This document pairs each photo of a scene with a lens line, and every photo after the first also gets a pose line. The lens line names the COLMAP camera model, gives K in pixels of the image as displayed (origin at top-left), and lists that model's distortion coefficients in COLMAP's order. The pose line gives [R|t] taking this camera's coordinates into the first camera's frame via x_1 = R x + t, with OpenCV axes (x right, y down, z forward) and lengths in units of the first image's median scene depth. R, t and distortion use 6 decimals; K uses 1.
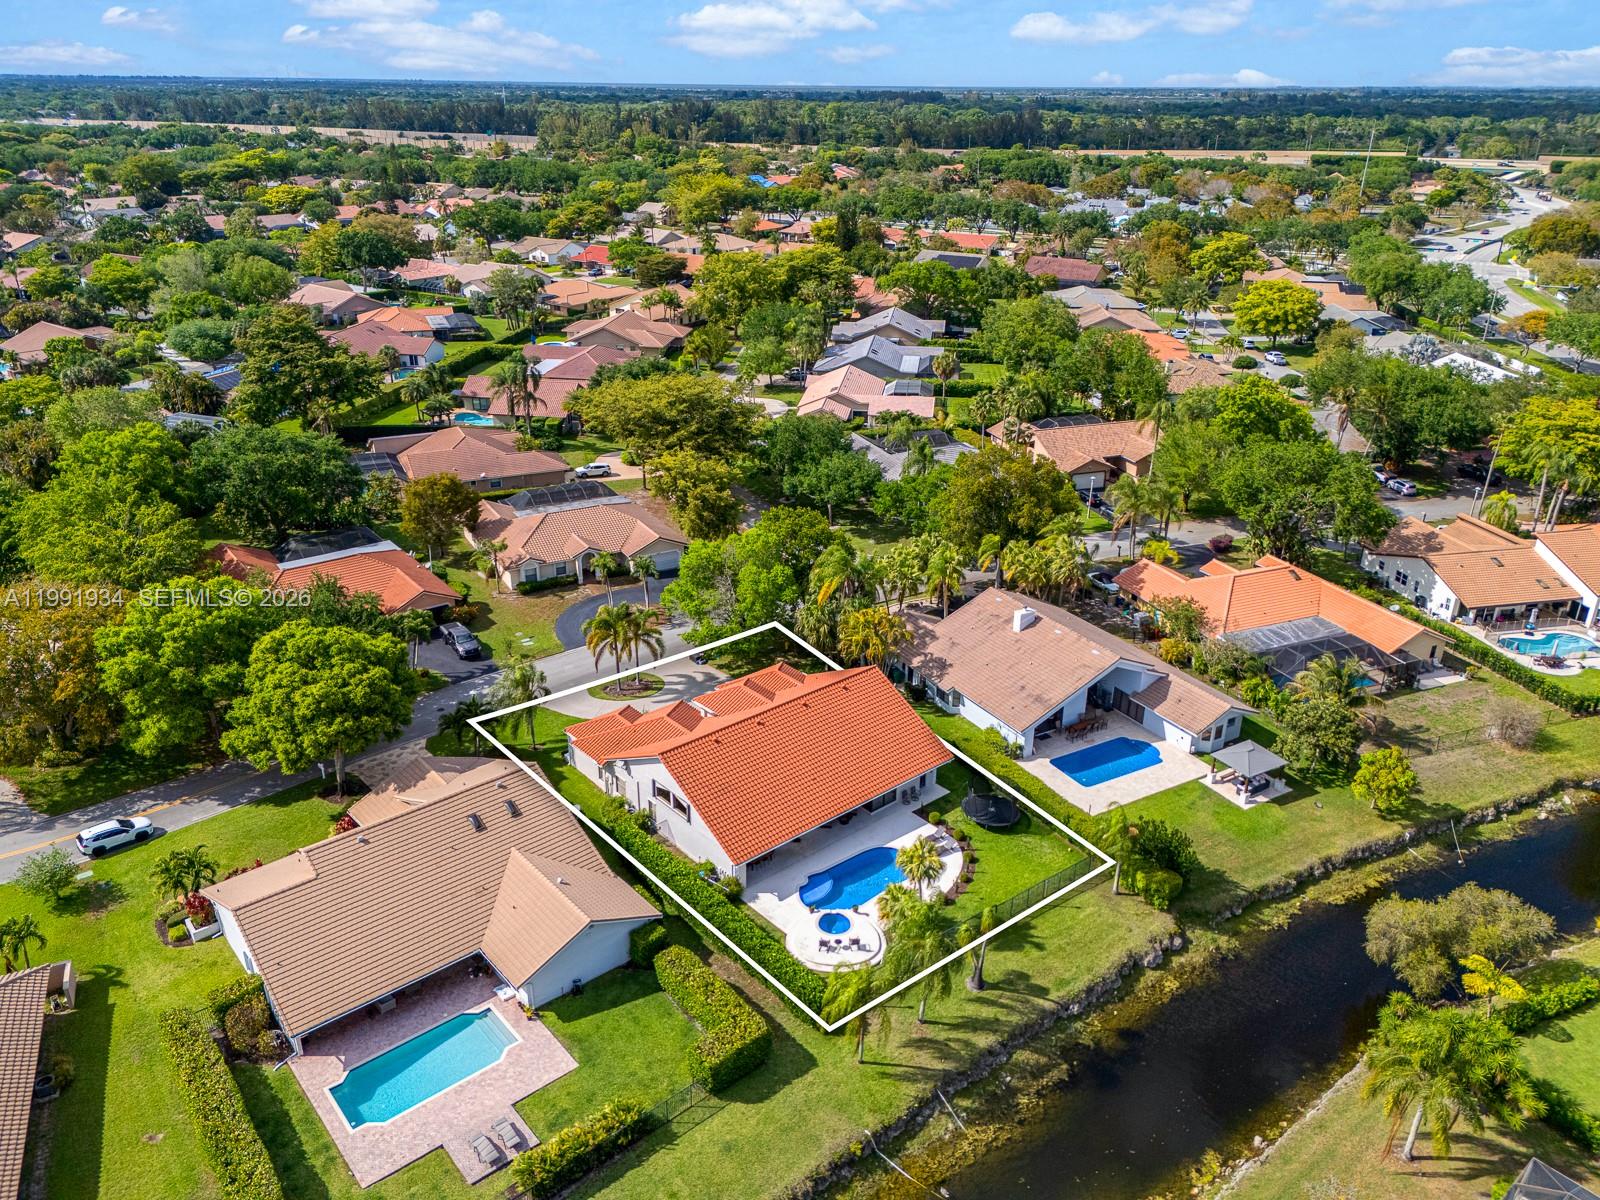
lens RADIAL K [[1175.7, 0, 800.0], [0, 1175.7, 600.0], [0, 0, 1]] dist [0.076468, -0.071862]
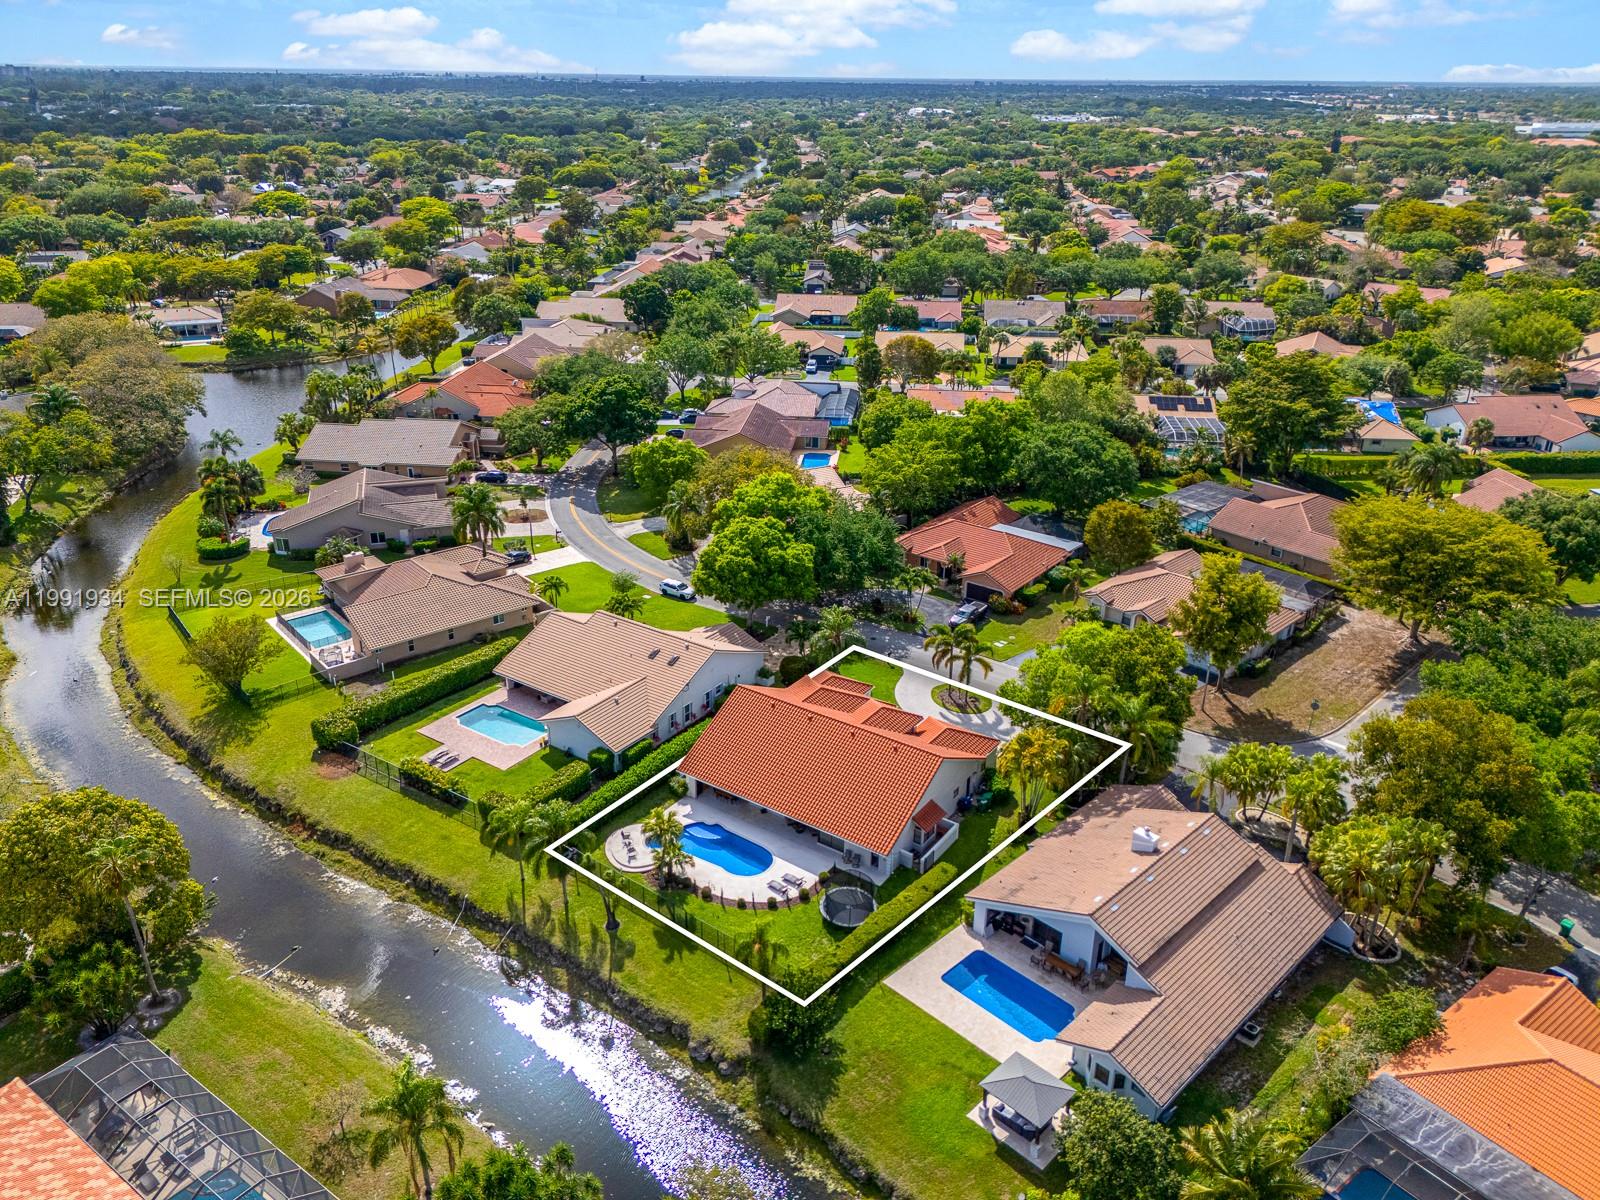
lens RADIAL K [[1175.7, 0, 800.0], [0, 1175.7, 600.0], [0, 0, 1]] dist [0.076468, -0.071862]
pose [[0.254698, 0.389174, -0.885253, 0.940830], [-0.396866, 0.876865, 0.271303, -0.308055], [0.881831, 0.282226, 0.377786, 0.509429]]
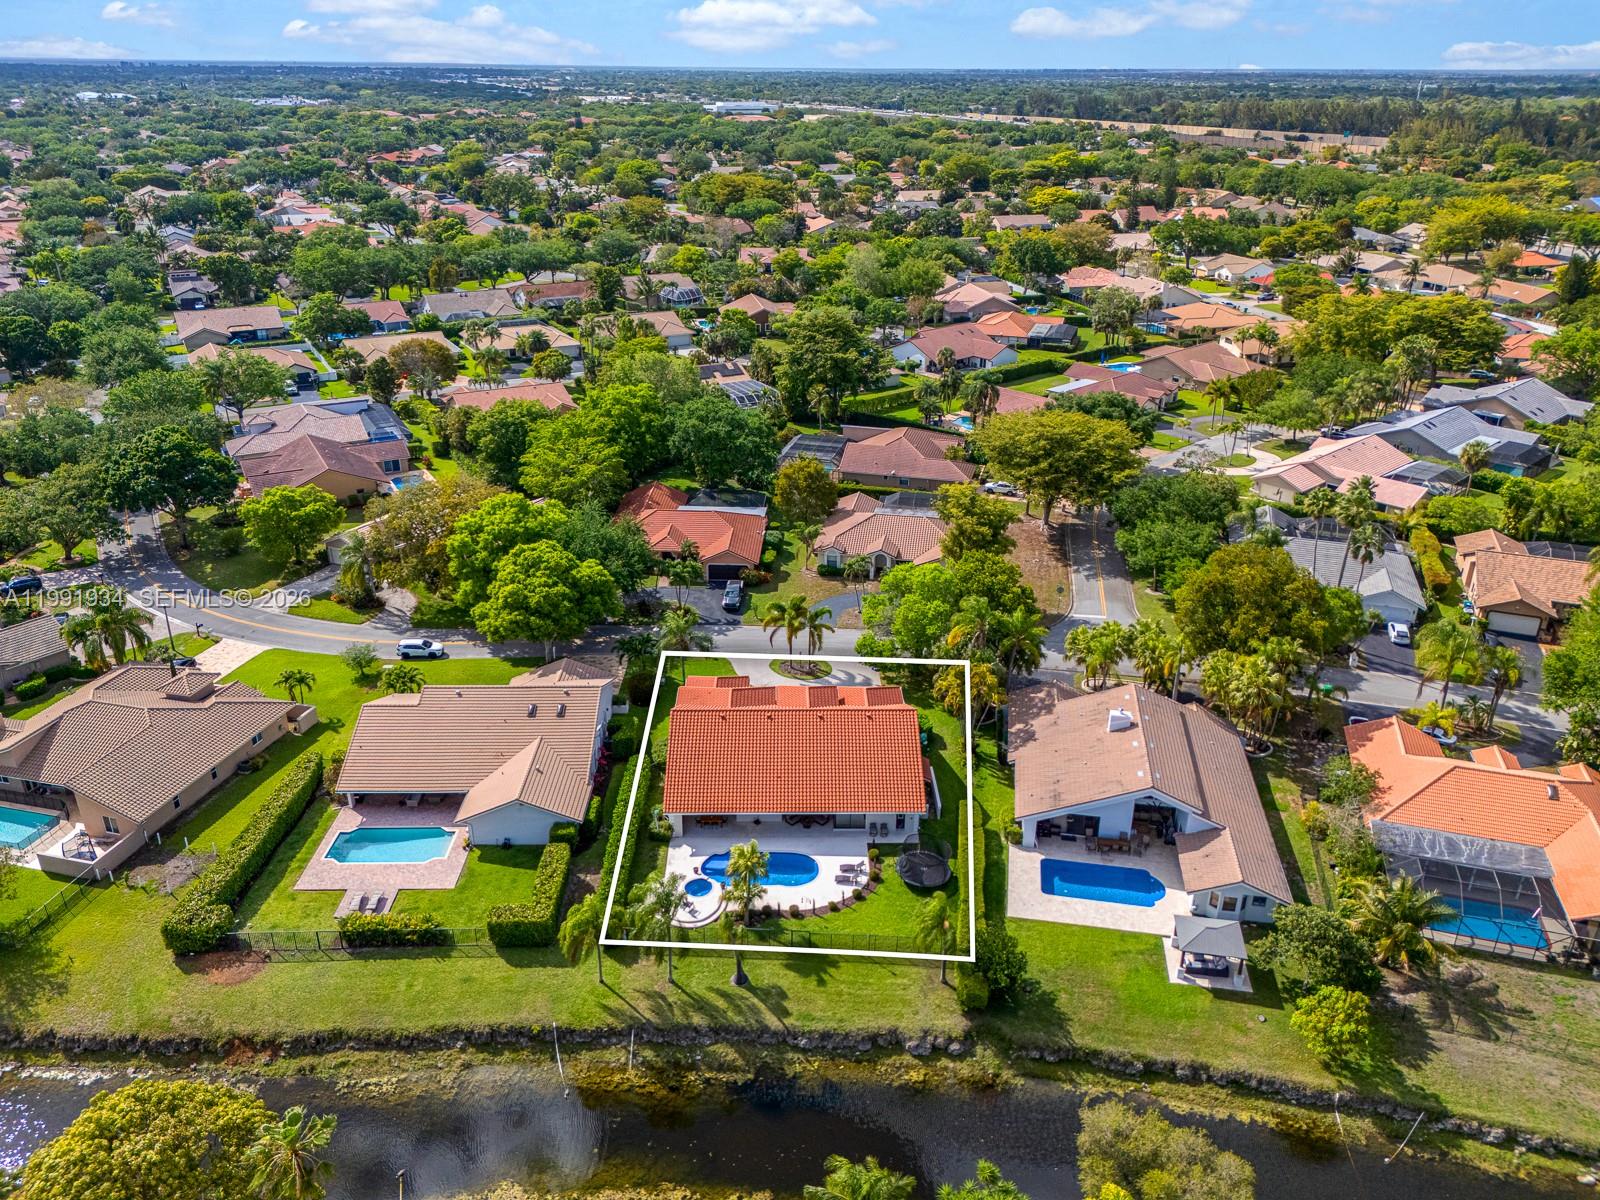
lens RADIAL K [[1175.7, 0, 800.0], [0, 1175.7, 600.0], [0, 0, 1]] dist [0.076468, -0.071862]
pose [[0.768369, 0.262452, -0.583720, 0.624893], [-0.258426, 0.961622, 0.092190, -0.118824], [0.585513, 0.080013, 0.806705, 0.075912]]
